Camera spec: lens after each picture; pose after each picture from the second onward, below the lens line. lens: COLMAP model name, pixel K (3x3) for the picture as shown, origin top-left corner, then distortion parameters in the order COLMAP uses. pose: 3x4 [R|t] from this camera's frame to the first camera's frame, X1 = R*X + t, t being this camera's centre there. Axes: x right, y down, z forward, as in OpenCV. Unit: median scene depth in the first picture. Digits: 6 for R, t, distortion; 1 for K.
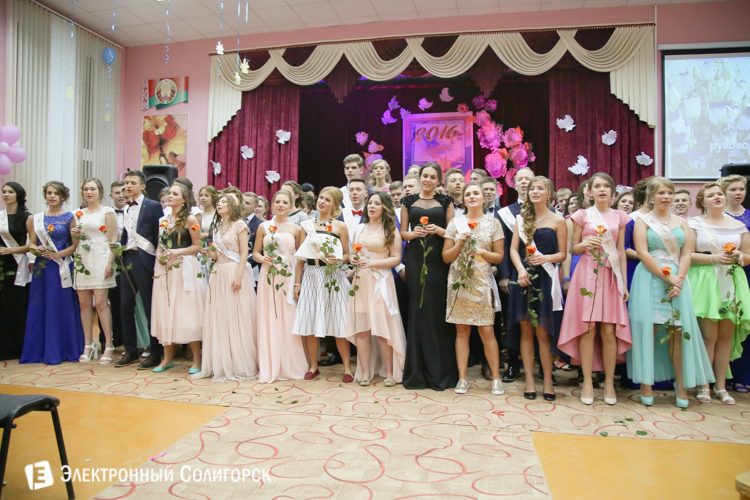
lens RADIAL K [[499.9, 0, 379.2], [0, 499.9, 250.2], [0, 0, 1]] dist [-0.004612, -0.000269]
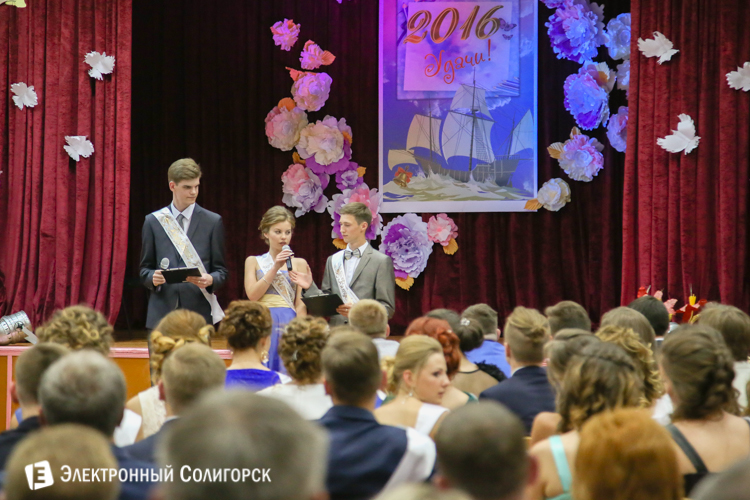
lens RADIAL K [[2295.5, 0, 373.6], [0, 2295.5, 249.0], [0, 0, 1]] dist [0.626029, 0.000000]
pose [[0.995952, -0.002857, -0.089841, 0.267346], [0.002957, 0.999995, 0.000979, -0.050664], [0.089837, -0.001241, 0.995956, -1.189013]]
